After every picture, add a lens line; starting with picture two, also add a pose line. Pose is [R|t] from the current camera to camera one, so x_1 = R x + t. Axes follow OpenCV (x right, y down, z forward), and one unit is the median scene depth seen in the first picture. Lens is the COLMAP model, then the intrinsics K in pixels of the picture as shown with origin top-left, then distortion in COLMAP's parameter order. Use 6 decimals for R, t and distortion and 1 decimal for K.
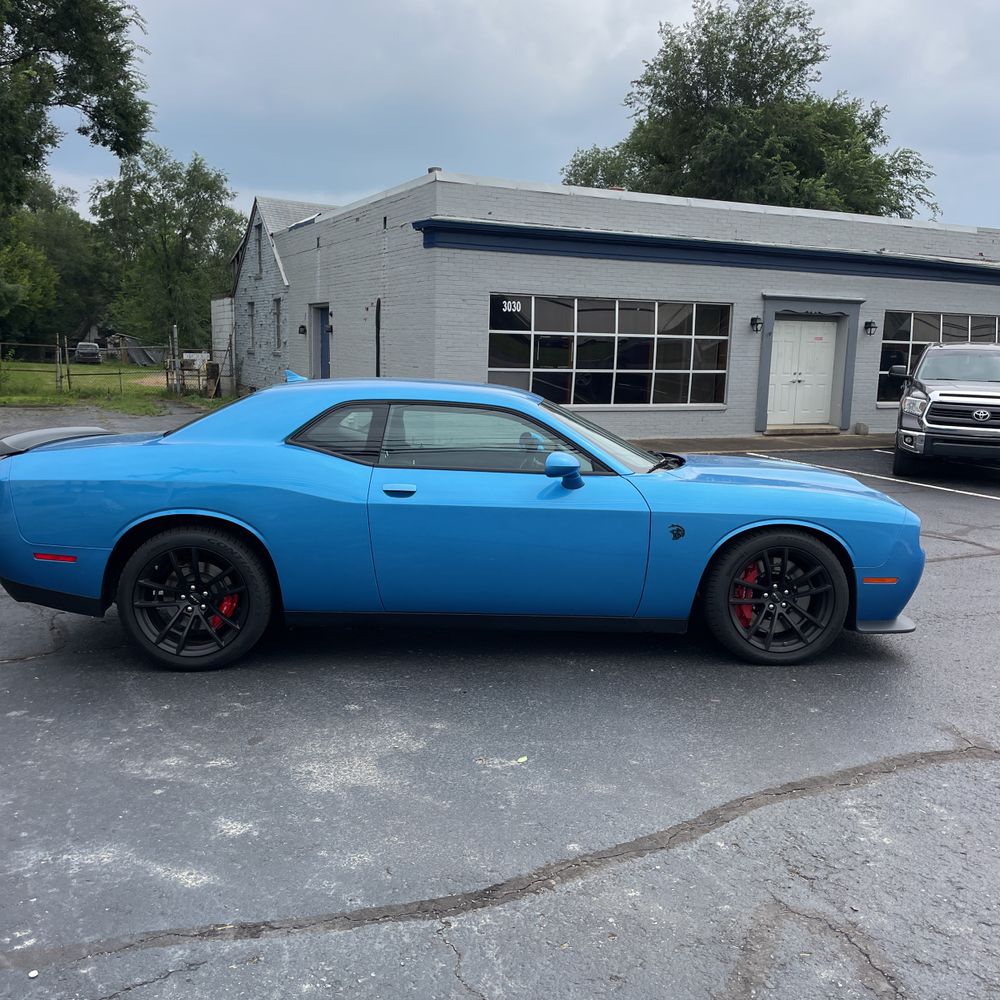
lens RADIAL K [[1007.5, 0, 506.4], [0, 1007.5, 499.6], [0, 0, 1]] dist [0.017901, 0.000000]
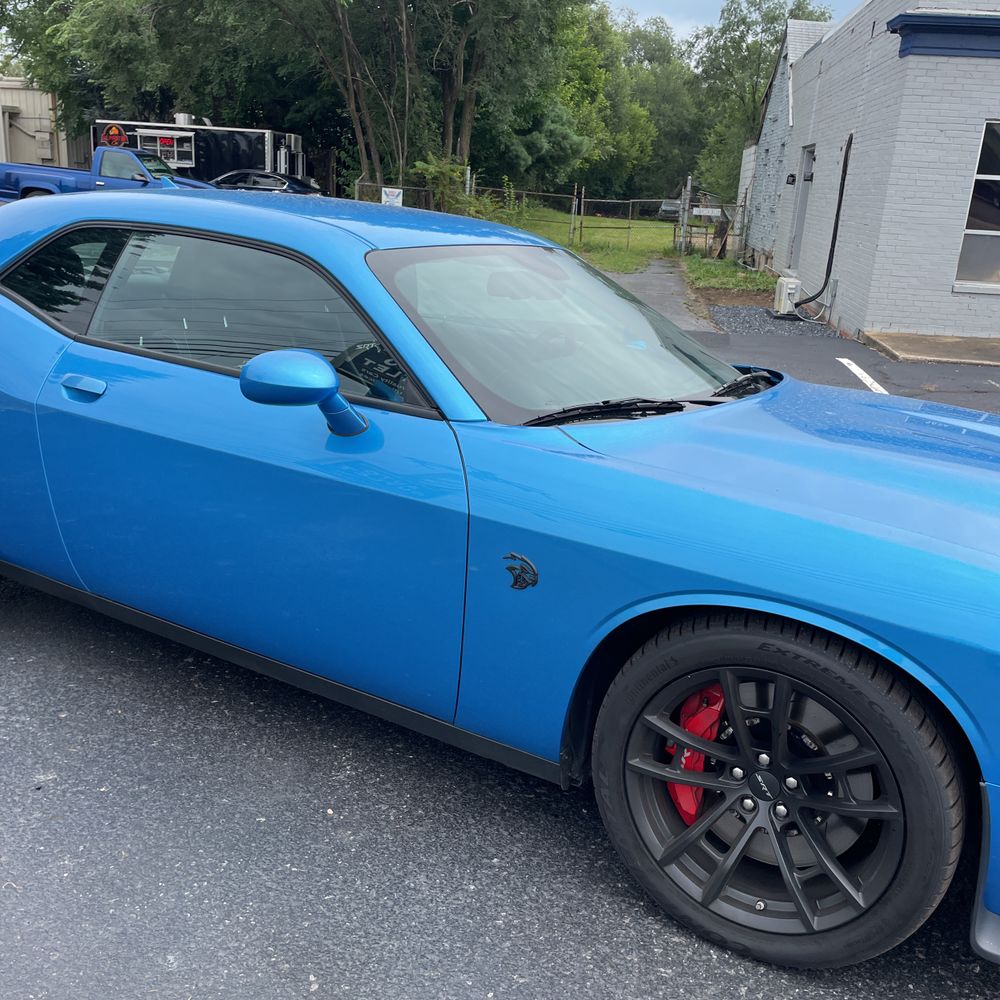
lens RADIAL K [[1007.5, 0, 491.3], [0, 1007.5, 492.6], [0, 0, 1]] dist [0.017901, 0.000000]
pose [[0.828536, 0.178537, -0.530709, 0.106172], [-0.112263, 0.981526, 0.154933, -0.018344], [0.548566, -0.068788, 0.833273, 0.180409]]
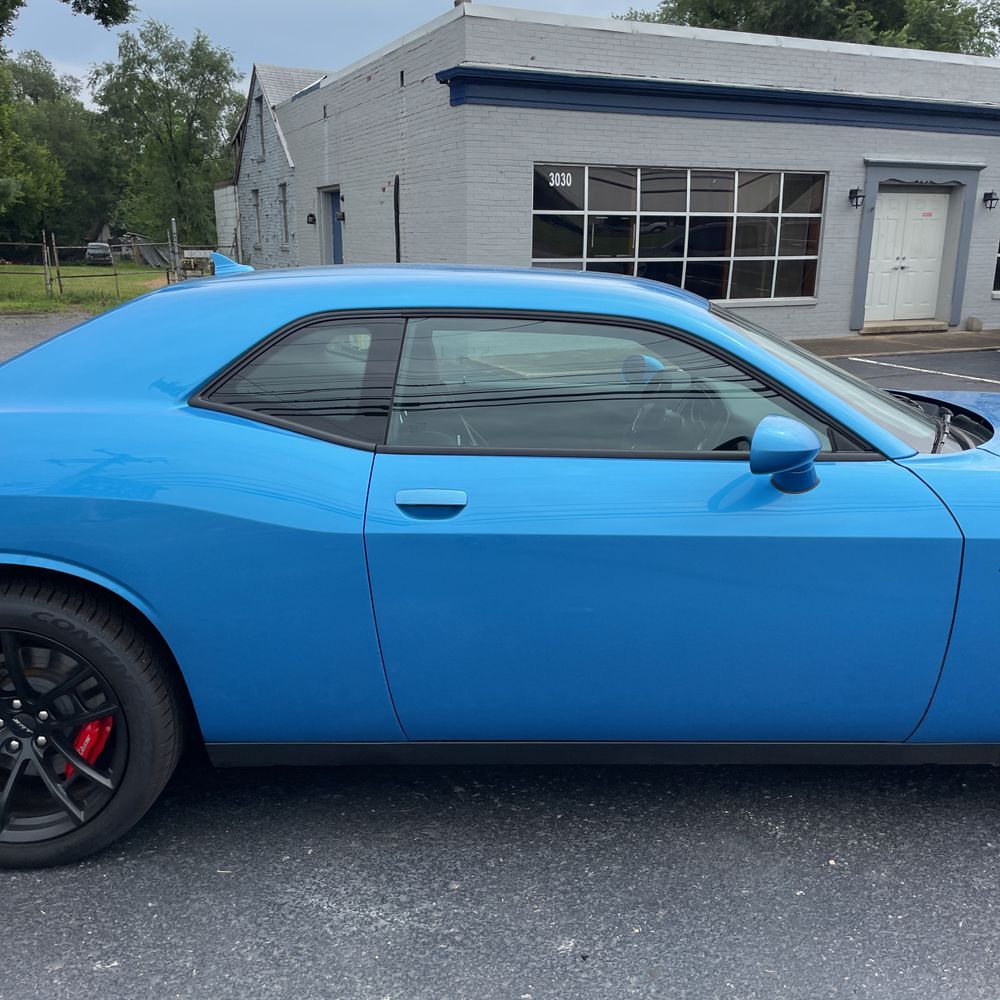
lens RADIAL K [[1007.5, 0, 503.3], [0, 1007.5, 515.8], [0, 0, 1]] dist [0.017901, 0.000000]
pose [[0.999414, -0.011418, -0.032280, -0.015760], [0.015066, 0.993237, 0.115119, -0.015846], [0.030747, -0.115538, 0.992827, 0.146865]]
